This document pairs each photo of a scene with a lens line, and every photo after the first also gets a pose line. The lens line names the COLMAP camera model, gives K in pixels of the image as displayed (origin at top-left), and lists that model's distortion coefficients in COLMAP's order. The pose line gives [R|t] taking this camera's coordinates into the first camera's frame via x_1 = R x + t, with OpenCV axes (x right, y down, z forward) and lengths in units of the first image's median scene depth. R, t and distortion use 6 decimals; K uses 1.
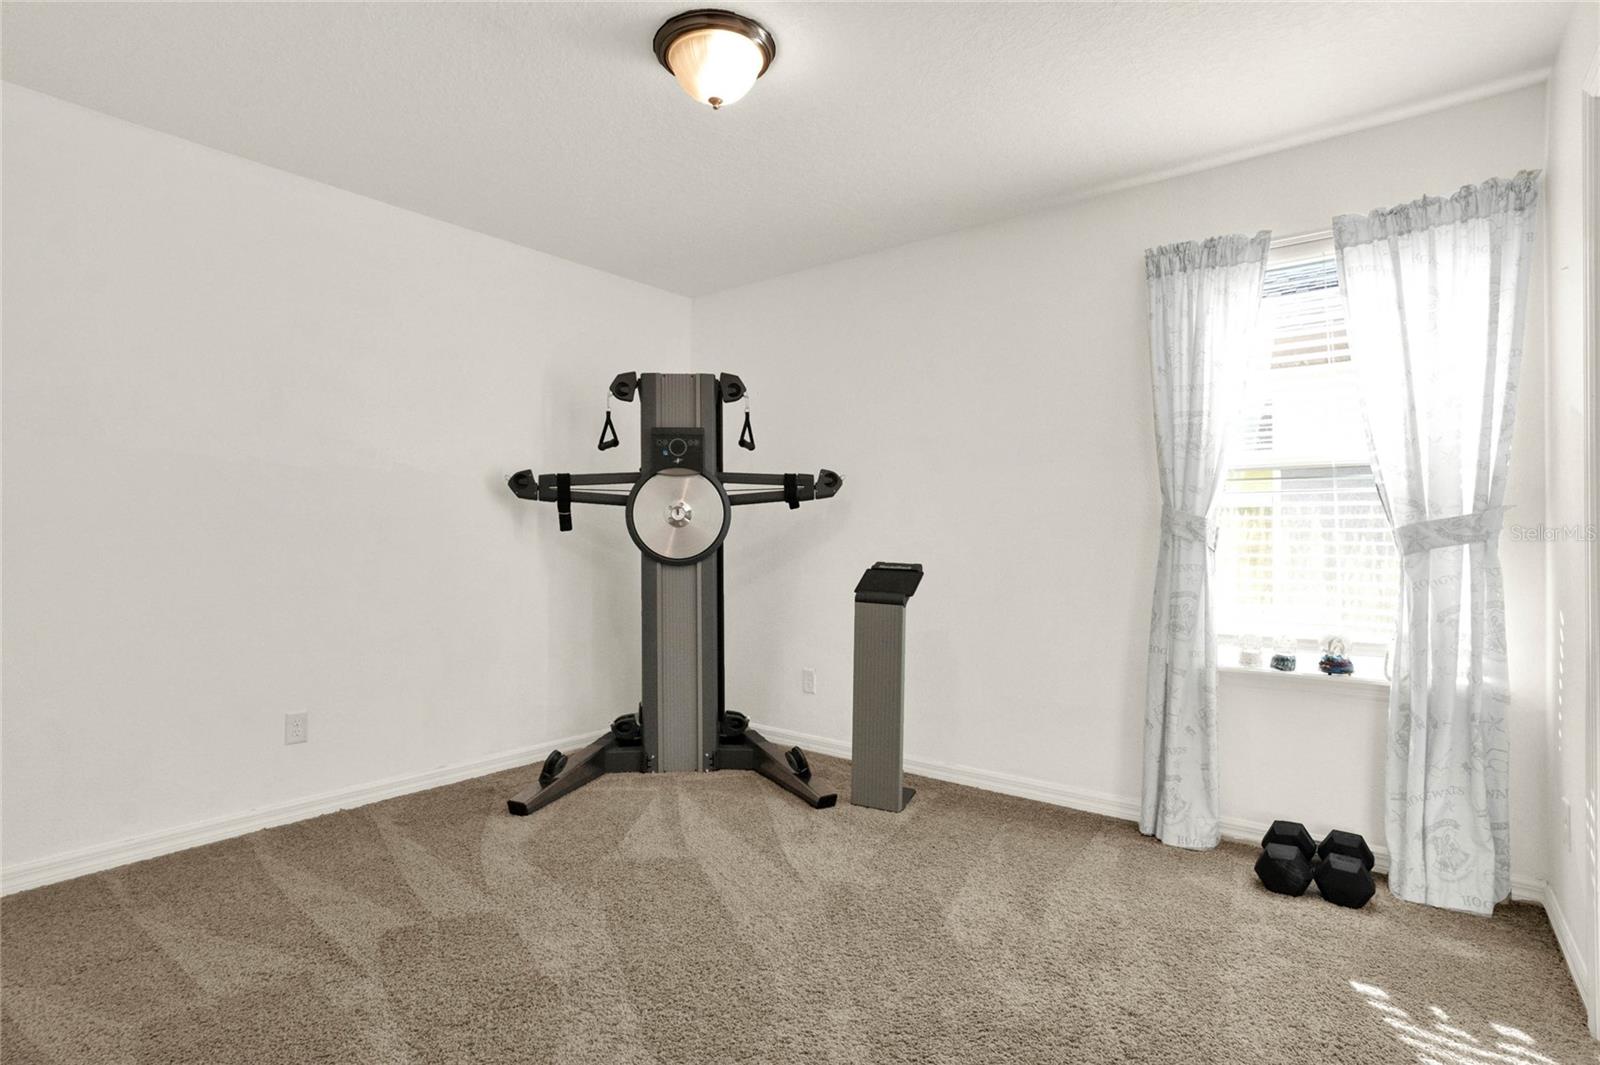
lens RADIAL K [[784.7, 0, 800.0], [0, 784.7, 532.5], [0, 0, 1]] dist [-0.000372, -0.000067]
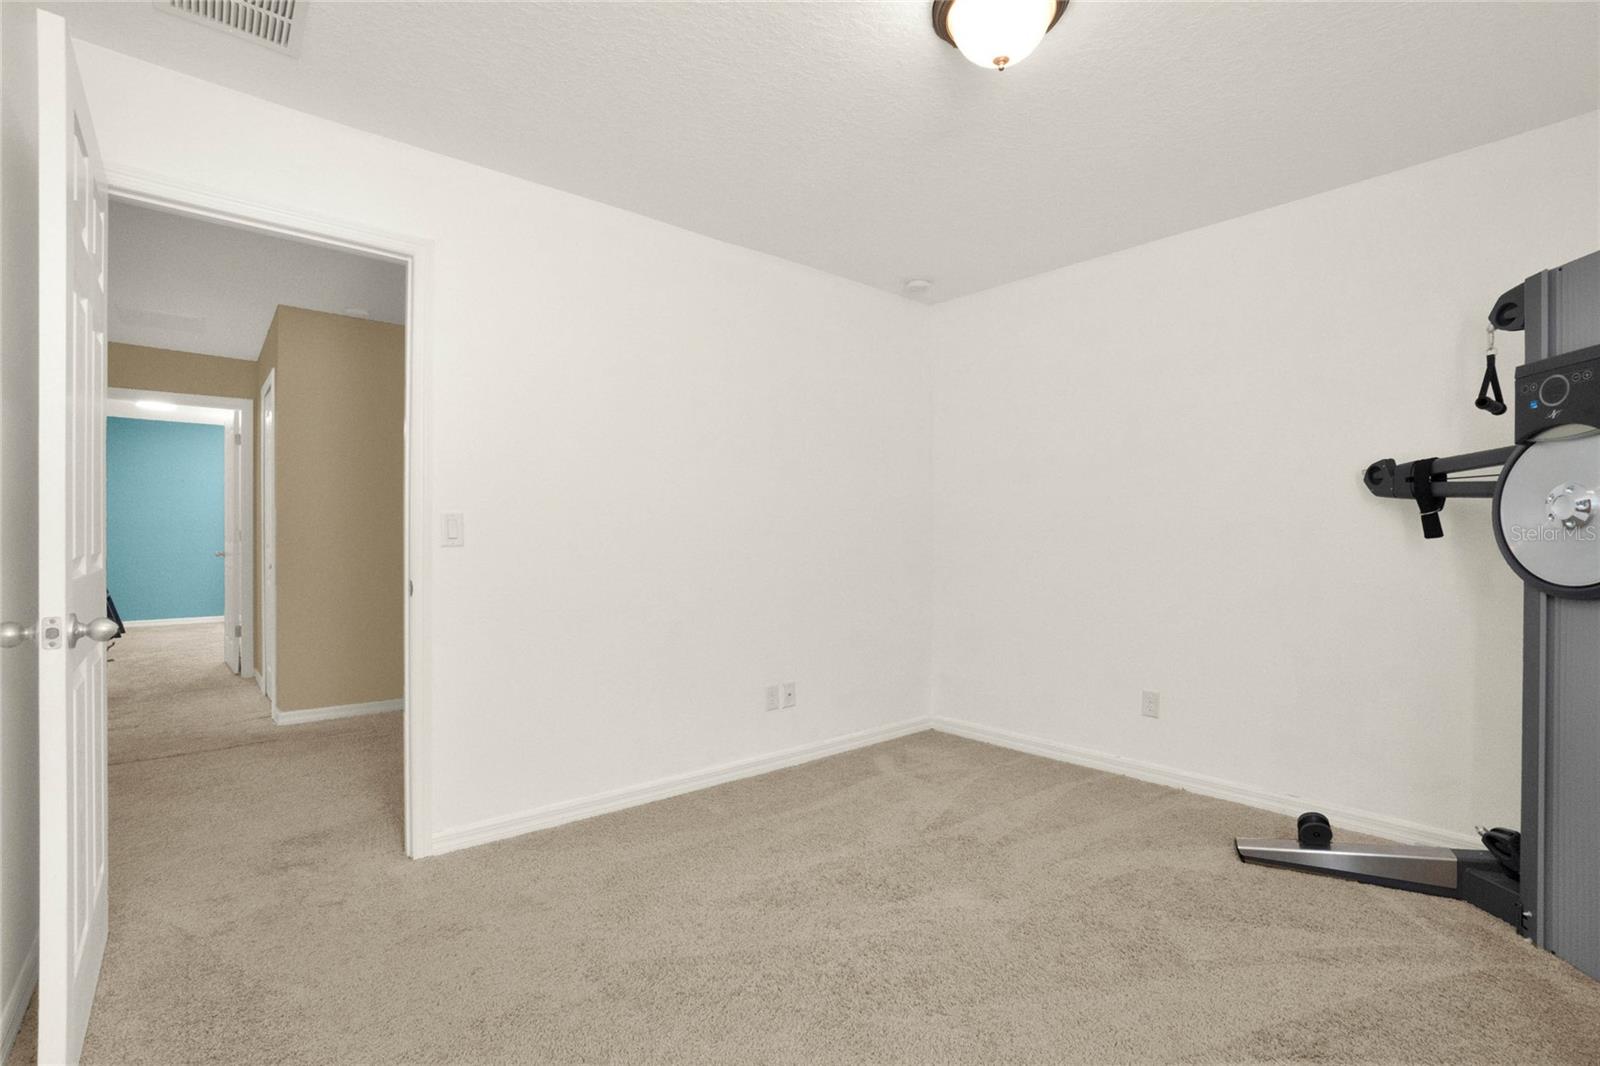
lens RADIAL K [[743.0, 0, 800.0], [0, 743.0, 533.0], [0, 0, 1]] dist [-0.068302, 0.026990]
pose [[-0.178646, -0.010606, -0.983856, 0.449439], [-0.000637, 0.999943, -0.010664, 0.000601], [0.983913, -0.001279, -0.178643, 0.549719]]
